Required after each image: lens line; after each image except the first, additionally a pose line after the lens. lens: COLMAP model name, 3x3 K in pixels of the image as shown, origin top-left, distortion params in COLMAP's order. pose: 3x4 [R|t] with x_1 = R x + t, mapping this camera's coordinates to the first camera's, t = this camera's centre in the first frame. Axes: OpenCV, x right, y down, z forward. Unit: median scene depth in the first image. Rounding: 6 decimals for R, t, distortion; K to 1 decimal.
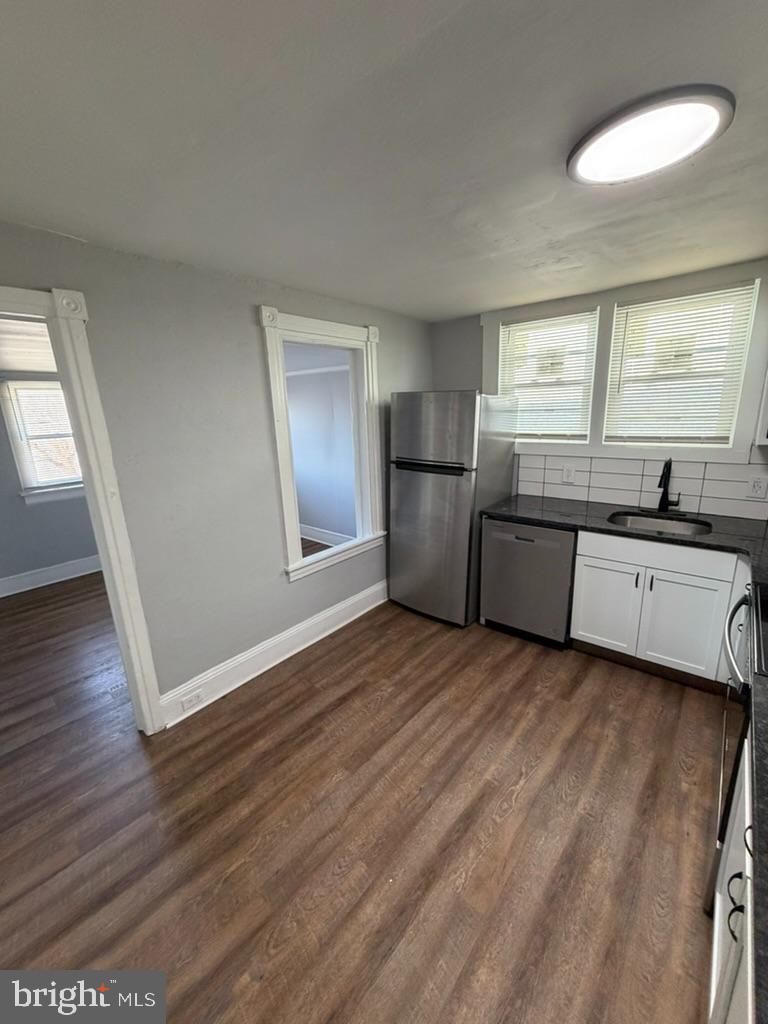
lens RADIAL K [[407.6, 0, 382.5], [0, 407.6, 508.2], [0, 0, 1]] dist [-0.000762, -0.000142]
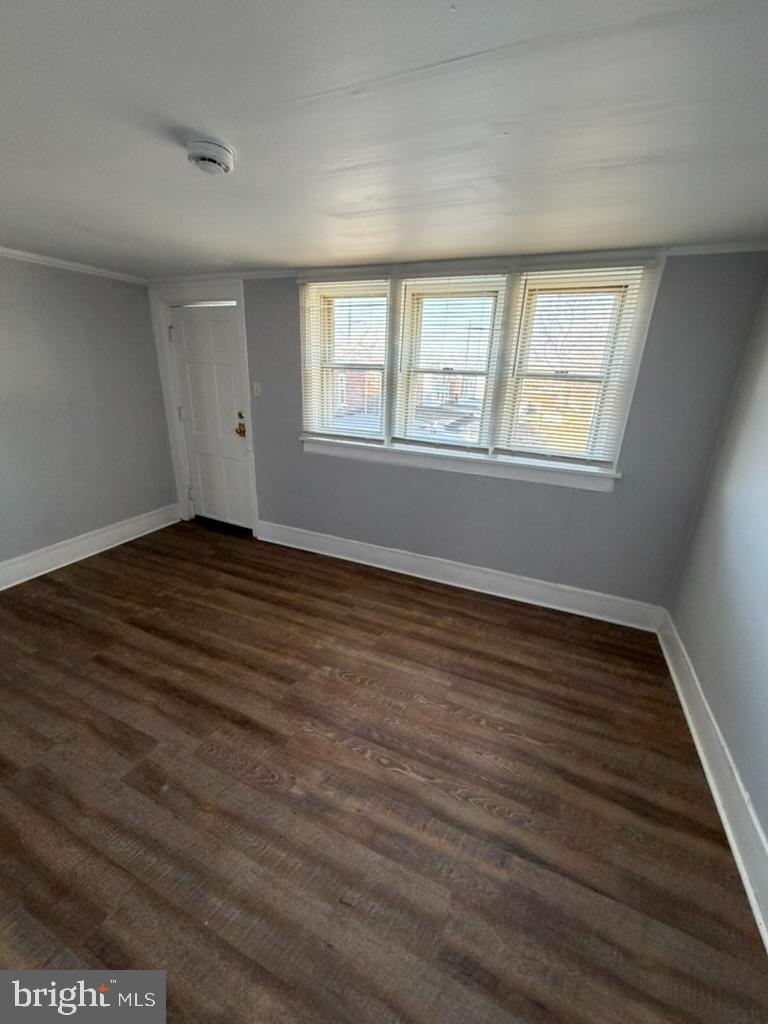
lens RADIAL K [[407.6, 0, 388.6], [0, 407.6, 508.4], [0, 0, 1]] dist [-0.000762, -0.000142]
pose [[0.310057, 0.361294, -0.879393, -0.134243], [-0.271471, 0.920112, 0.282308, -0.290448], [0.911136, 0.151198, 0.383368, 1.434034]]
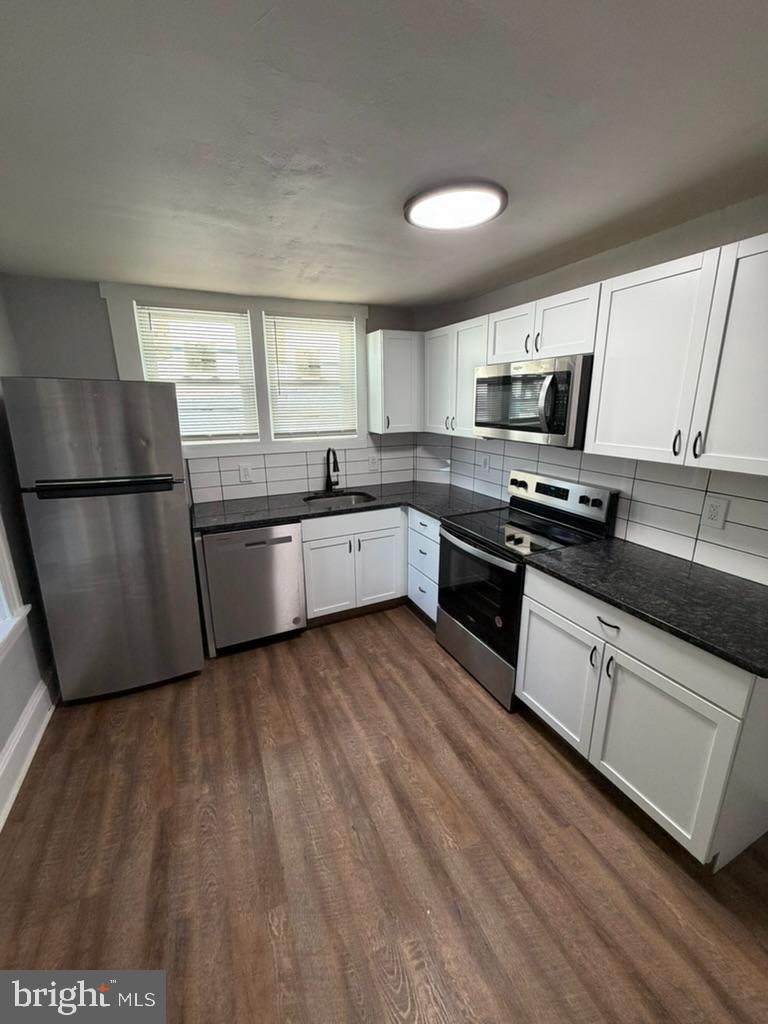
lens RADIAL K [[407.6, 0, 382.1], [0, 407.6, 508.0], [0, 0, 1]] dist [-0.000762, -0.000142]
pose [[0.423325, -0.198650, 0.883931, -0.401229], [0.210362, 0.970552, 0.117371, -0.061412], [-0.881217, 0.136259, 0.452648, 0.338851]]
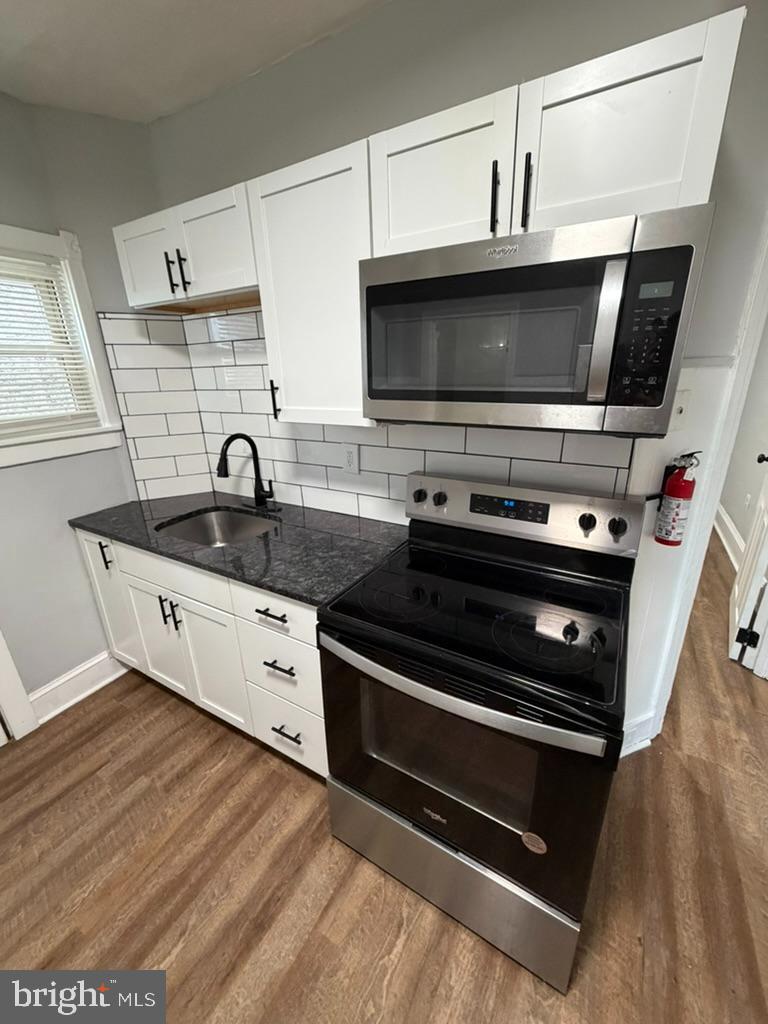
lens RADIAL K [[407.6, 0, 381.3], [0, 407.6, 508.2], [0, 0, 1]] dist [-0.000762, -0.000142]
pose [[-0.186164, -0.291443, 0.938298, 0.198402], [0.262108, 0.905652, 0.333307, -0.128919], [-0.946912, 0.307985, -0.092210, 0.643367]]
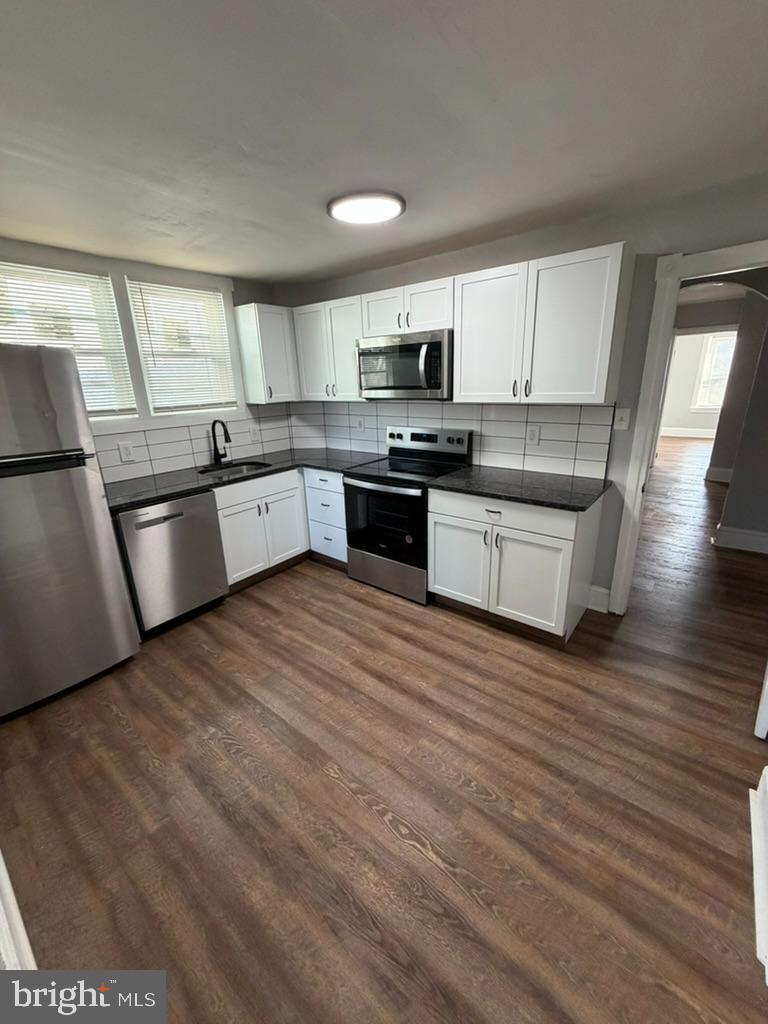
lens RADIAL K [[407.6, 0, 382.4], [0, 407.6, 508.3], [0, 0, 1]] dist [-0.000762, -0.000142]
pose [[-0.025676, -0.264429, 0.964063, -0.647643], [0.271076, 0.926407, 0.261320, -0.063970], [-0.962216, 0.268044, 0.047893, 0.552745]]
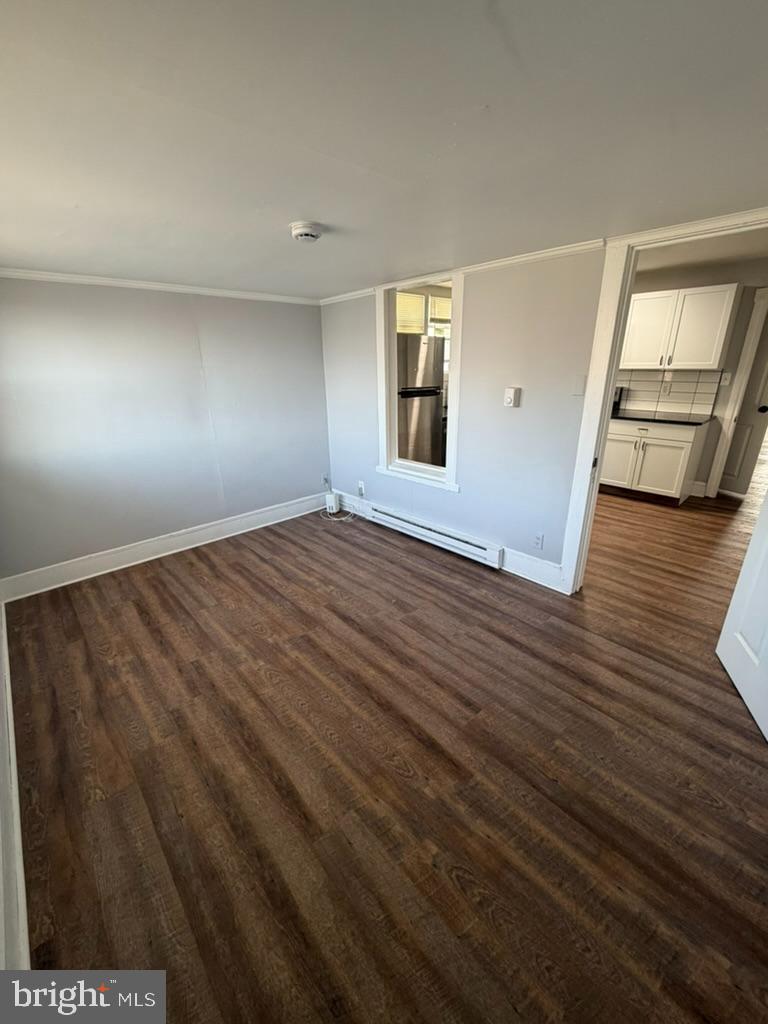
lens RADIAL K [[407.6, 0, 385.4], [0, 407.6, 507.6], [0, 0, 1]] dist [-0.000762, -0.000142]
pose [[0.112959, -0.309936, 0.944023, -1.643155], [0.252291, 0.927913, 0.274458, -0.184580], [-0.961036, 0.207166, 0.183010, 1.184552]]
